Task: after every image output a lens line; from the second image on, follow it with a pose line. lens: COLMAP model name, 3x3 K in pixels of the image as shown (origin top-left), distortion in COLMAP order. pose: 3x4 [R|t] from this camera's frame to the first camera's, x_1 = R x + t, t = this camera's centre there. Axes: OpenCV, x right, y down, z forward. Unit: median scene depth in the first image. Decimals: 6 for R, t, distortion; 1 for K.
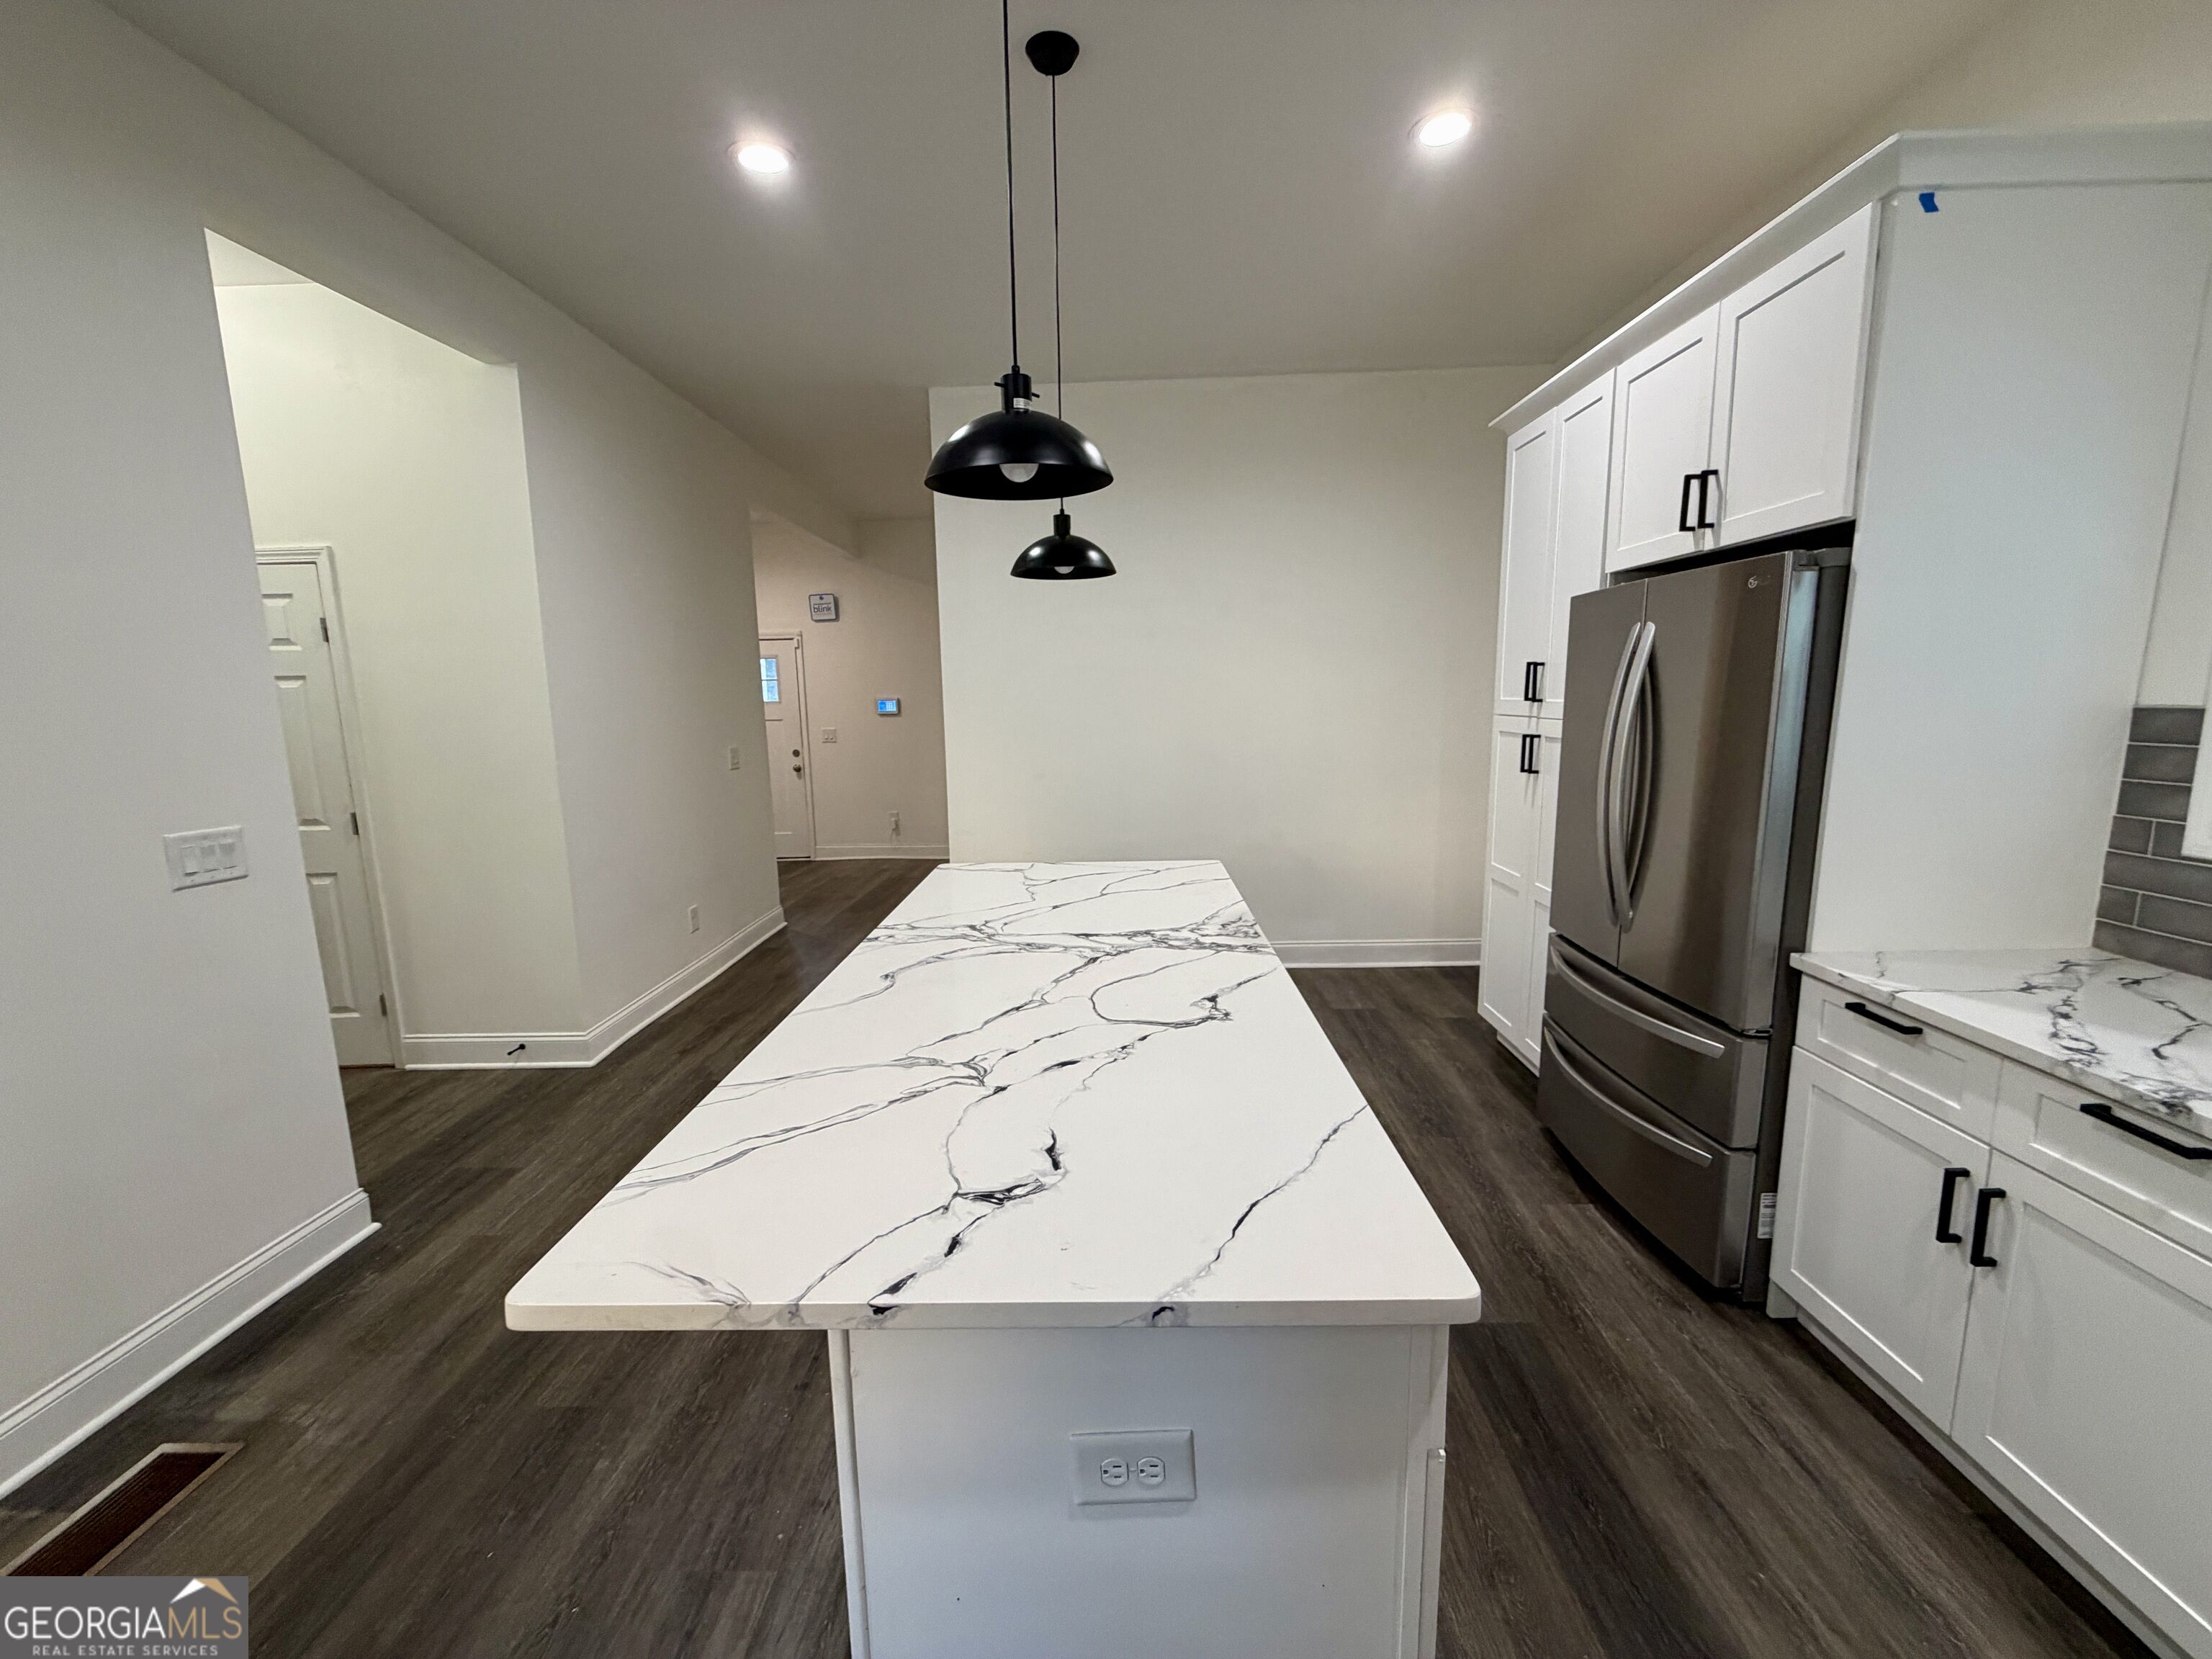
lens RADIAL K [[887.0, 0, 1108.0], [0, 887.0, 833.4], [0, 0, 1]] dist [0.001578, -0.000091]
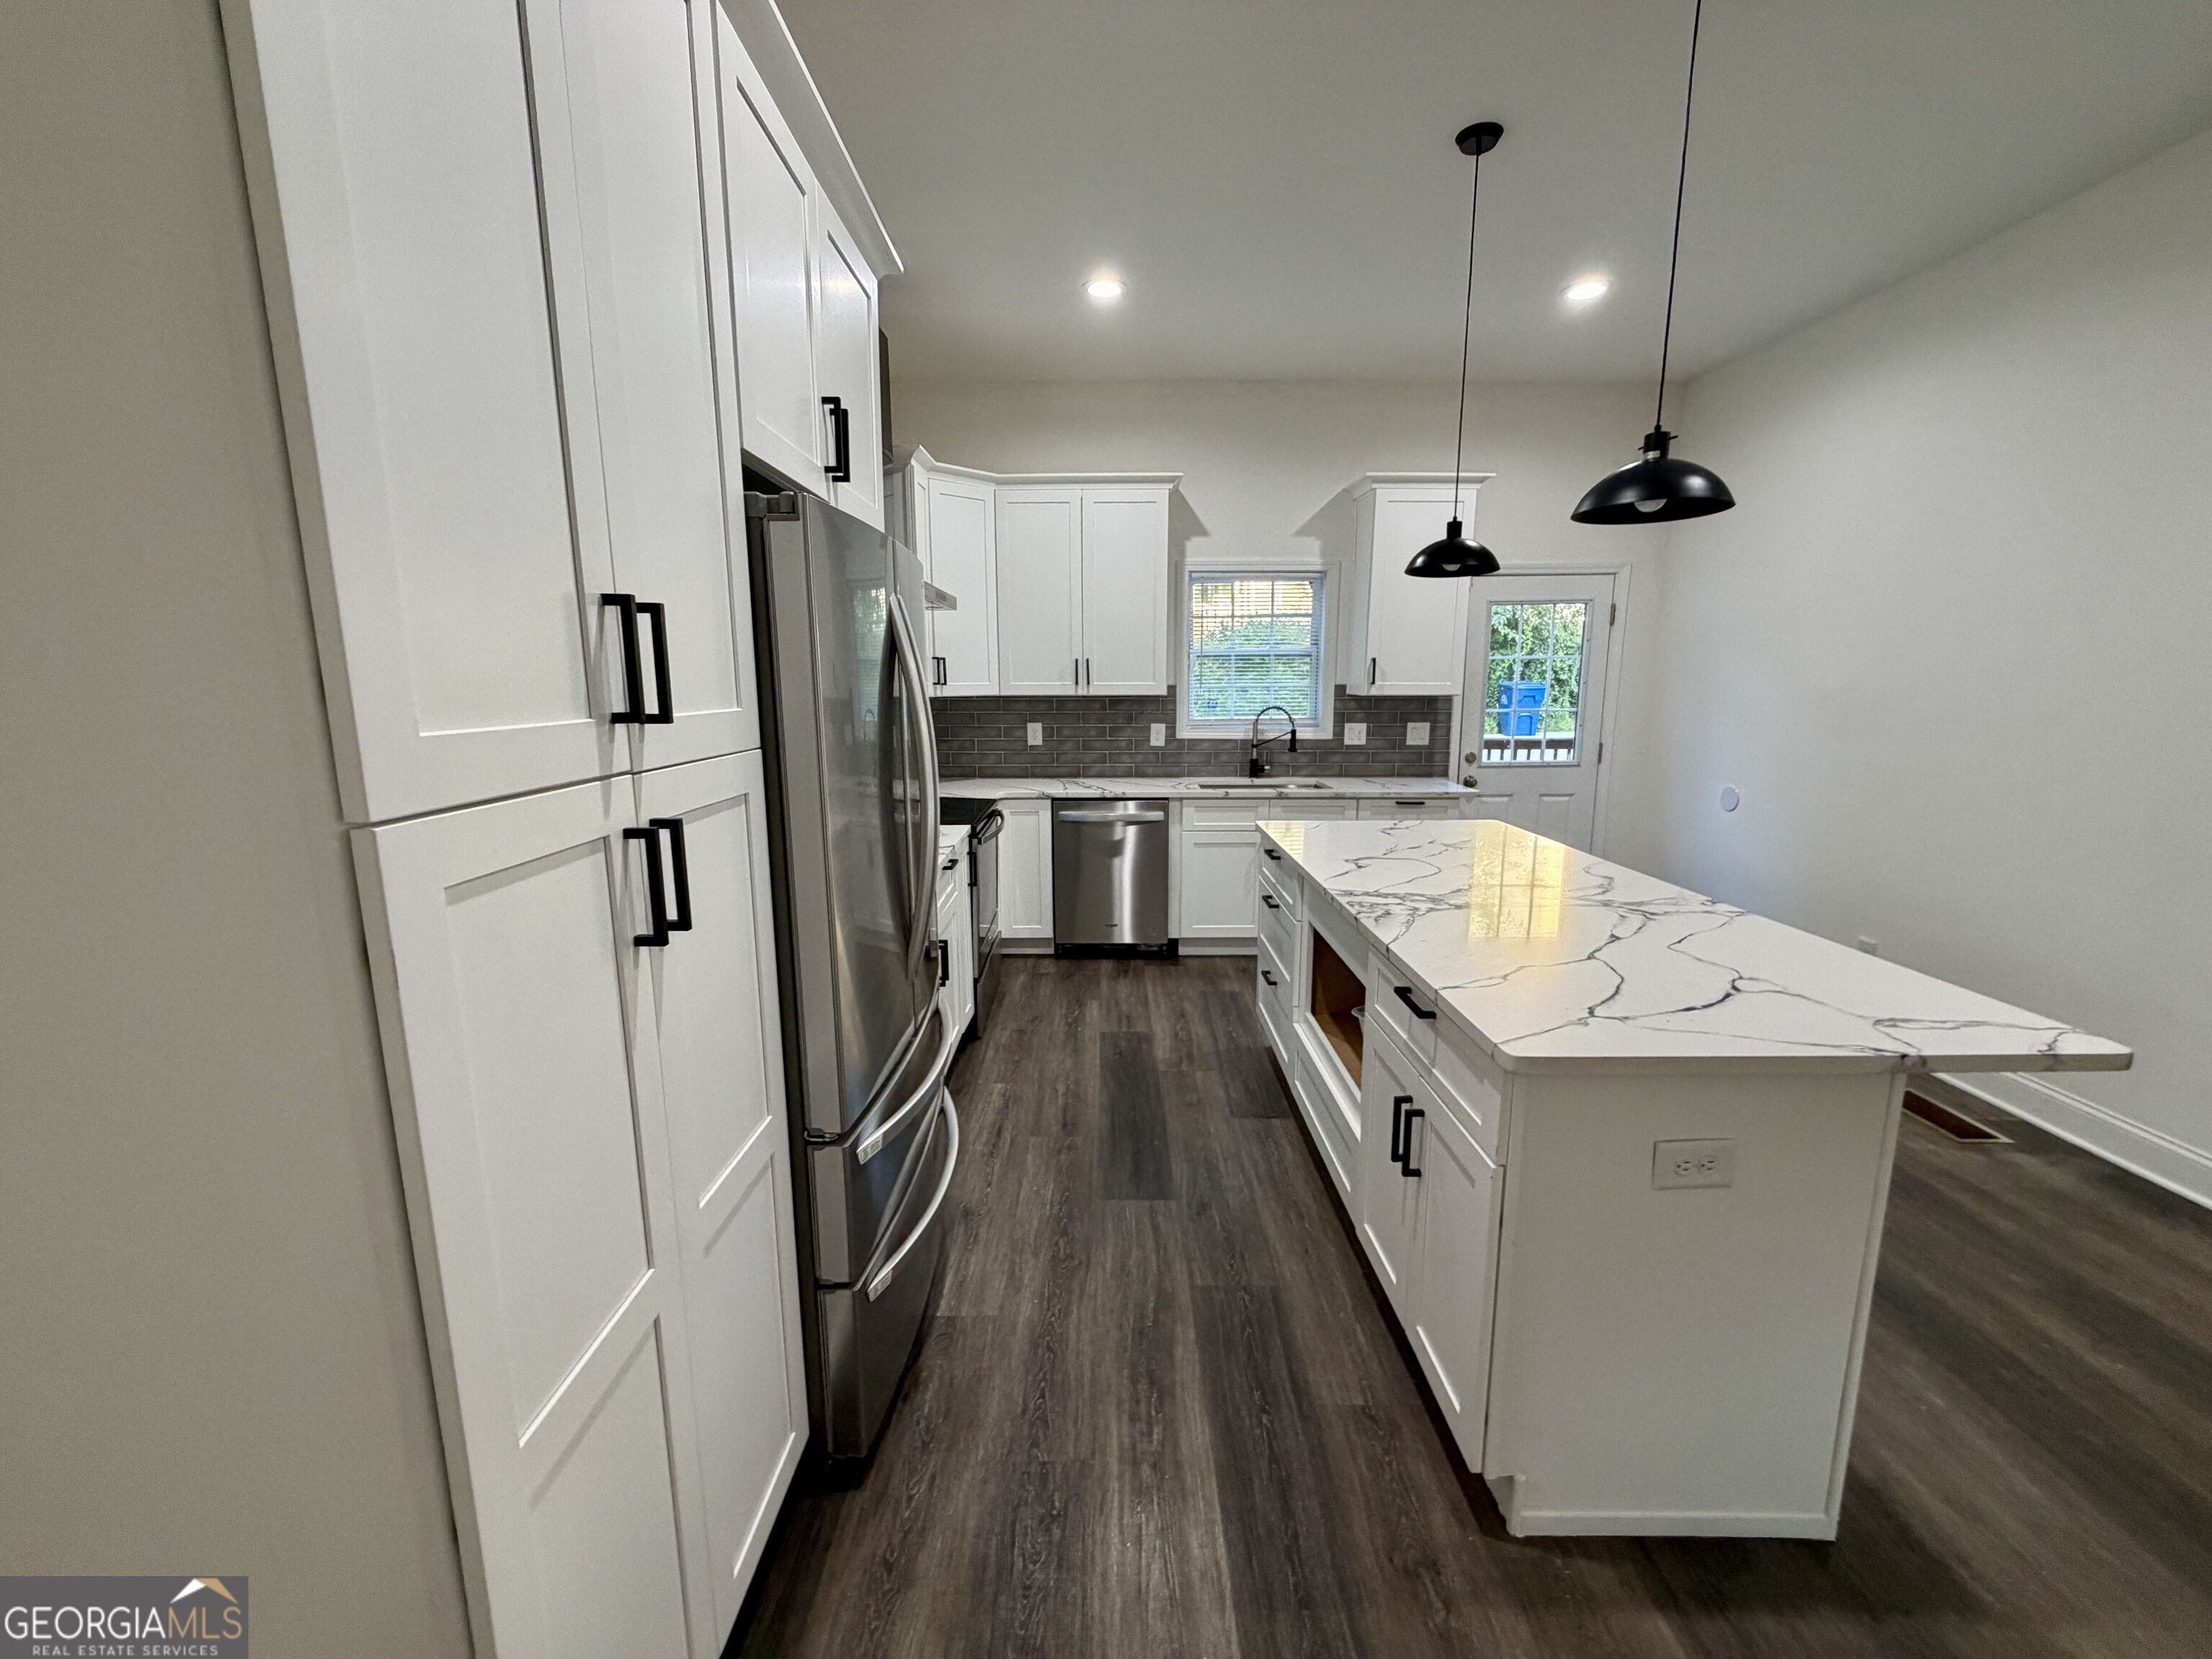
lens RADIAL K [[887.0, 0, 1100.7], [0, 887.0, 831.0], [0, 0, 1]] dist [0.001578, -0.000091]
pose [[-0.999693, 0.022778, -0.009788, 0.470387], [0.018429, 0.946837, 0.321186, -0.312154], [0.016584, 0.320906, -0.946966, 1.954997]]
